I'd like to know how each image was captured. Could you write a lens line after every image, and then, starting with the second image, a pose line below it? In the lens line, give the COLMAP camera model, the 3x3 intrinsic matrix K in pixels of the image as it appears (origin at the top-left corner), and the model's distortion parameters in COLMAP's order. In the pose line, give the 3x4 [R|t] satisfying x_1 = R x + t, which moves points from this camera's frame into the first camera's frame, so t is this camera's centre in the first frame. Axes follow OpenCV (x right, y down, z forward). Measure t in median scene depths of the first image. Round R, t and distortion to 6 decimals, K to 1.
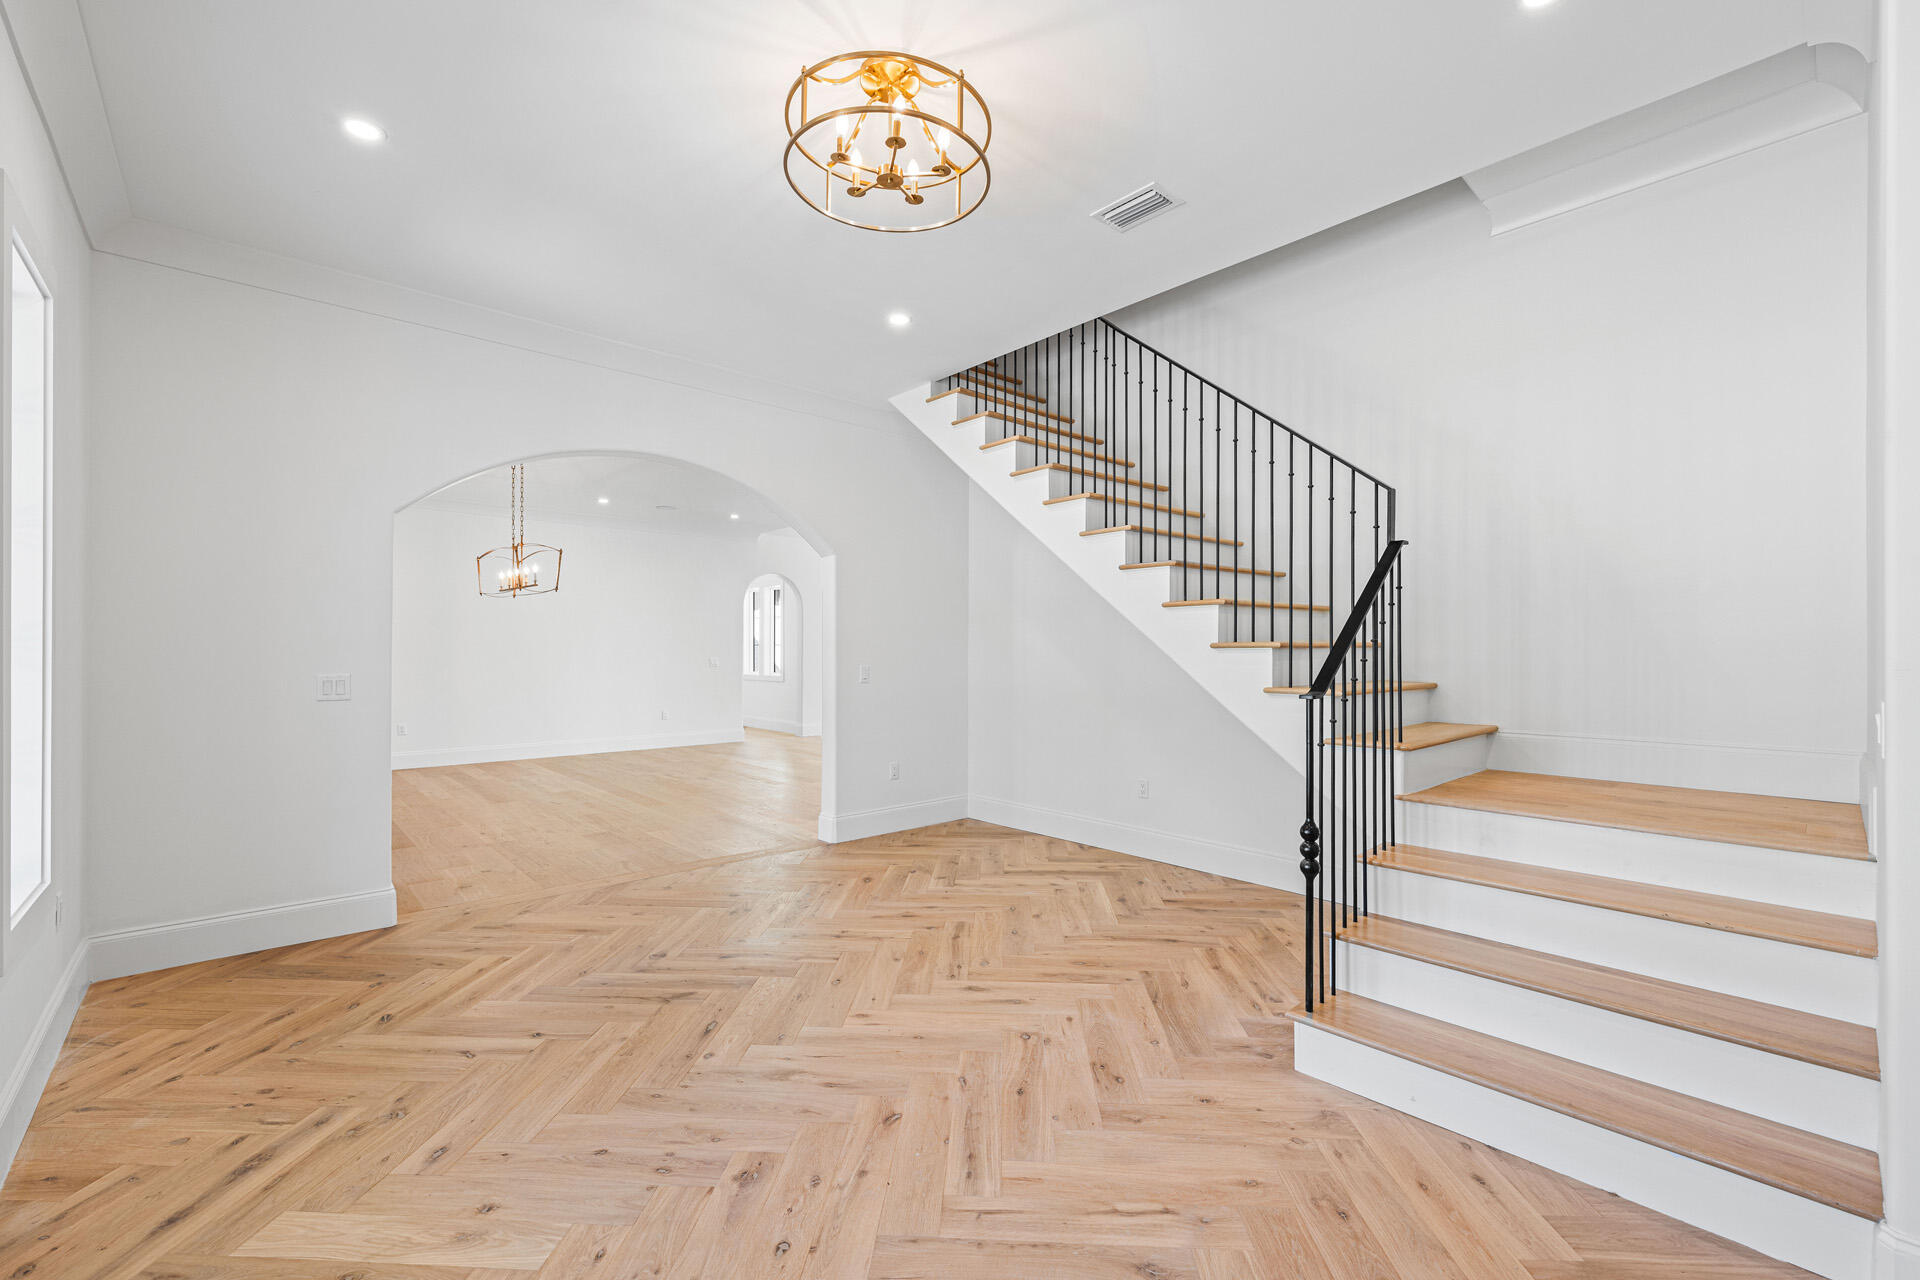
lens RADIAL K [[817.2, 0, 961.2], [0, 817.2, 648.1], [0, 0, 1]] dist [0.000635, 0.000204]
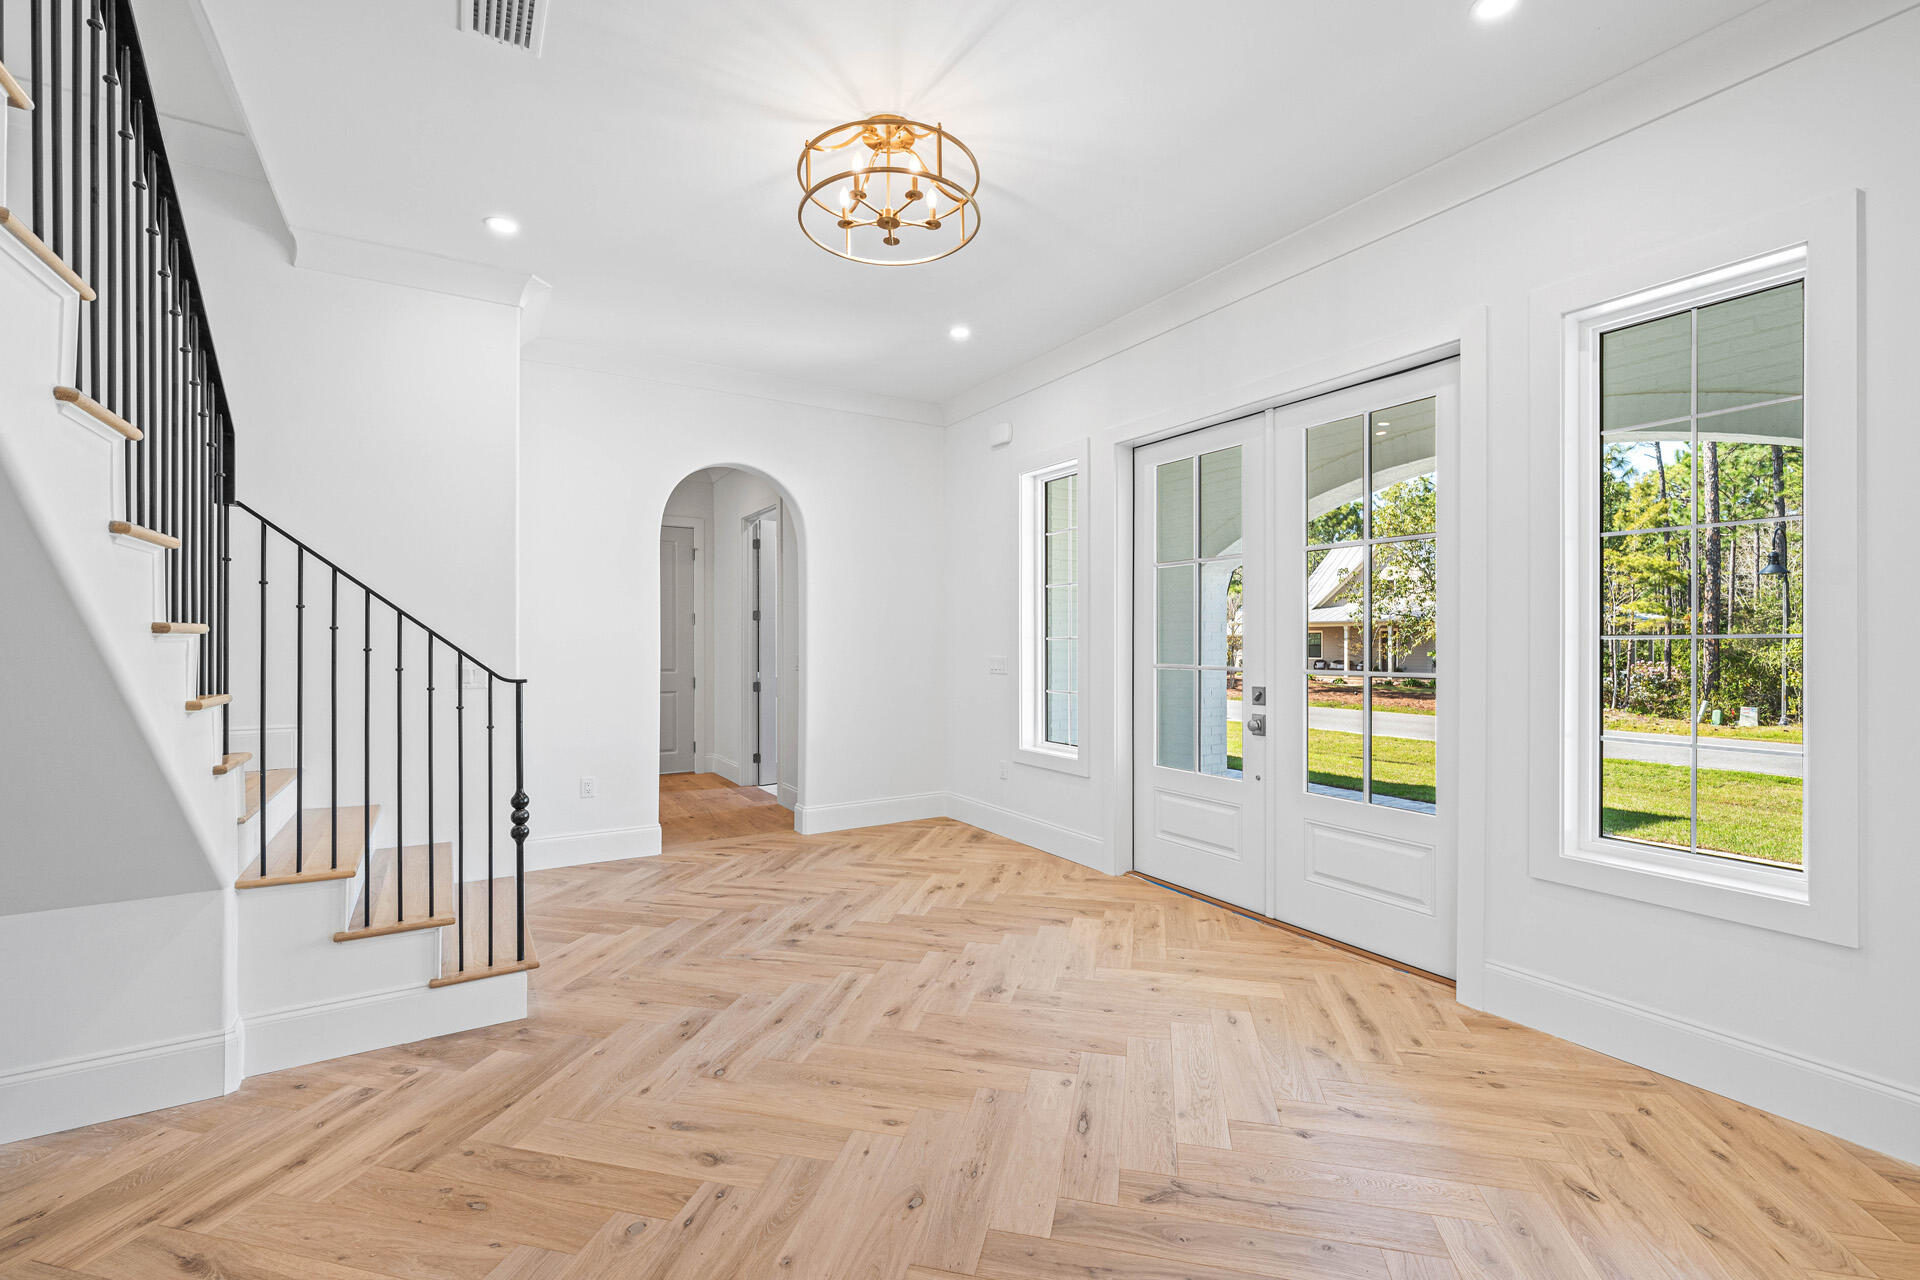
lens RADIAL K [[817.2, 0, 961.2], [0, 817.2, 648.1], [0, 0, 1]] dist [0.000635, 0.000204]
pose [[-0.985442, -0.002704, 0.169989, -0.358432], [-0.002053, 0.999990, 0.004006, 0.008299], [-0.169998, 0.003599, -0.985438, 1.982106]]
